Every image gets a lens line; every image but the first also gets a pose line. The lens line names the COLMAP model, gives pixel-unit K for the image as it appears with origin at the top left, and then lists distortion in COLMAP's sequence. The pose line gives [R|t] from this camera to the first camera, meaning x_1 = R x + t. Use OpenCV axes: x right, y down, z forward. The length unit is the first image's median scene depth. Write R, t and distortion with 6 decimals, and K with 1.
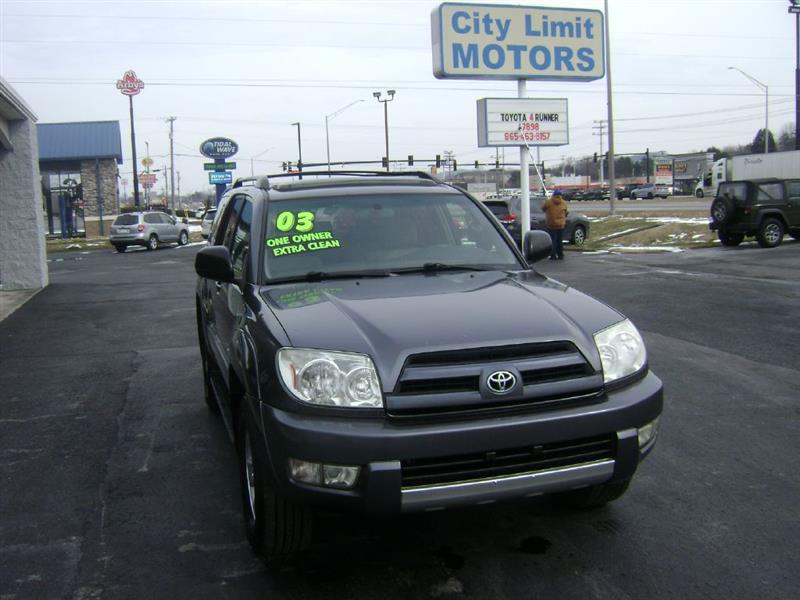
lens RADIAL K [[826.7, 0, 400.1], [0, 826.7, 297.7], [0, 0, 1]] dist [-0.152773, 0.093920]
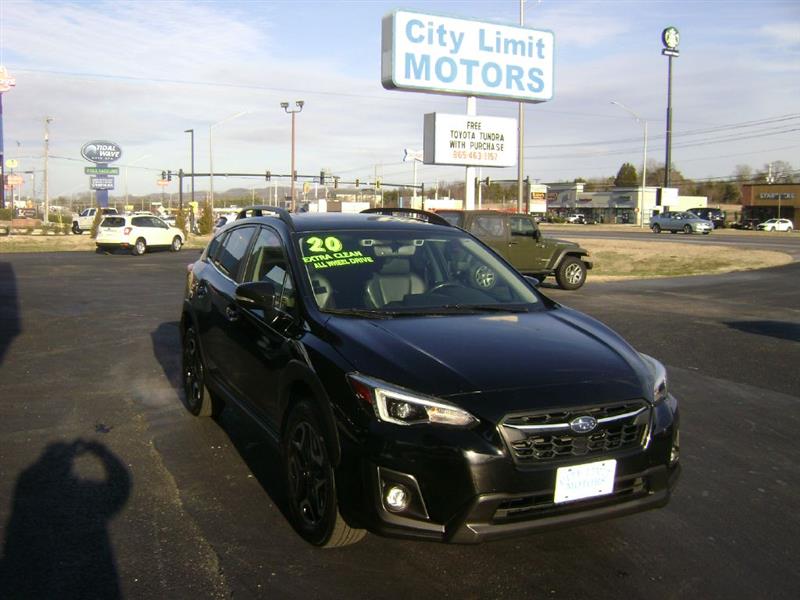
lens RADIAL K [[818.4, 0, 400.0], [0, 818.4, 298.4], [0, 0, 1]] dist [-0.130549, 0.002719]
pose [[0.985766, 0.034205, 0.164610, -0.081660], [-0.030890, 0.999266, -0.022656, -0.006205], [-0.165264, 0.017249, 0.986099, 0.079839]]
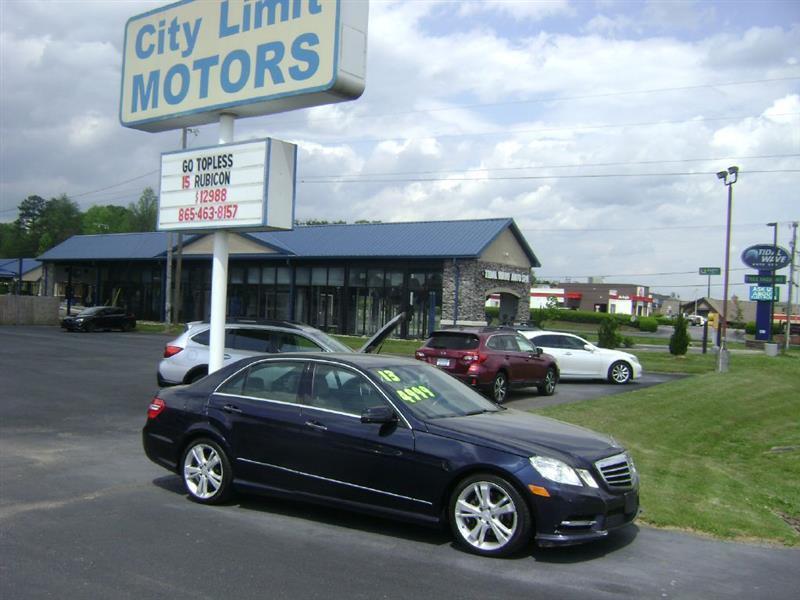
lens RADIAL K [[822.1, 0, 401.6], [0, 822.1, 300.9], [0, 0, 1]] dist [-0.138191, 0.035590]
pose [[0.574284, 0.056282, -0.816719, 0.685839], [-0.163355, 0.985449, -0.046955, -0.132530], [0.802193, 0.160381, 0.575121, 0.790225]]
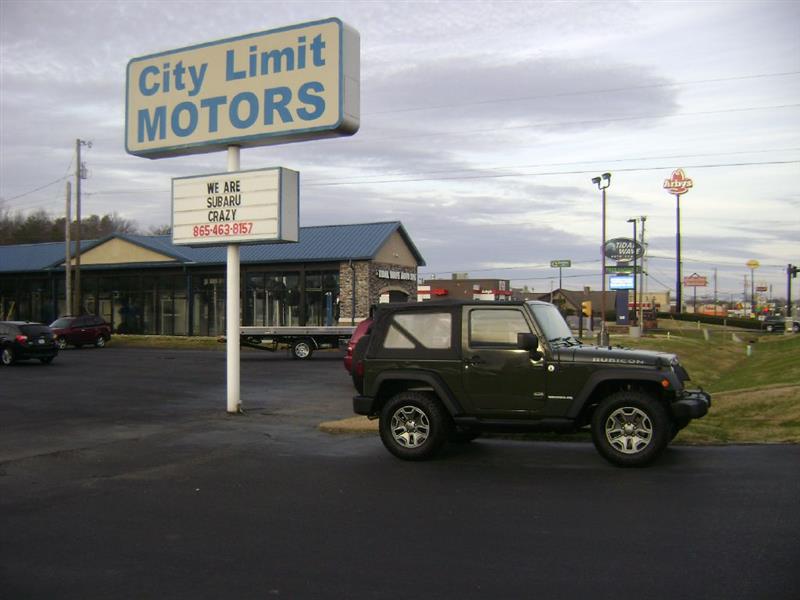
lens RADIAL K [[818.4, 0, 400.0], [0, 818.4, 298.4], [0, 0, 1]] dist [-0.130549, 0.002719]
pose [[0.709338, 0.027946, -0.704314, 0.719174], [-0.113580, 0.990688, -0.075082, -0.107820], [0.695657, 0.133254, 0.705907, 0.637738]]
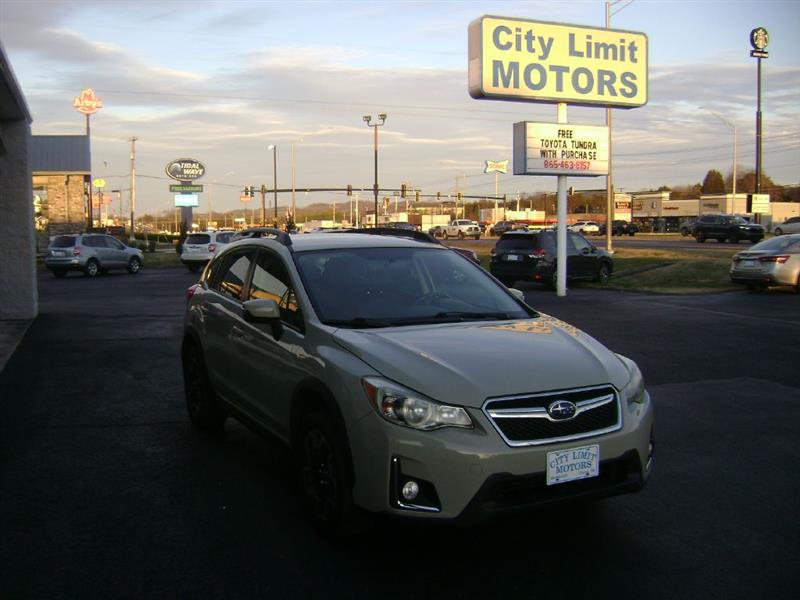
lens RADIAL K [[820.8, 0, 394.2], [0, 820.8, 301.6], [0, 0, 1]] dist [-0.132237, 0.037487]
pose [[0.997894, 0.026537, 0.059183, -0.088053], [-0.024704, 0.999199, -0.031486, -0.009776], [-0.059972, 0.029957, 0.997750, 0.103710]]
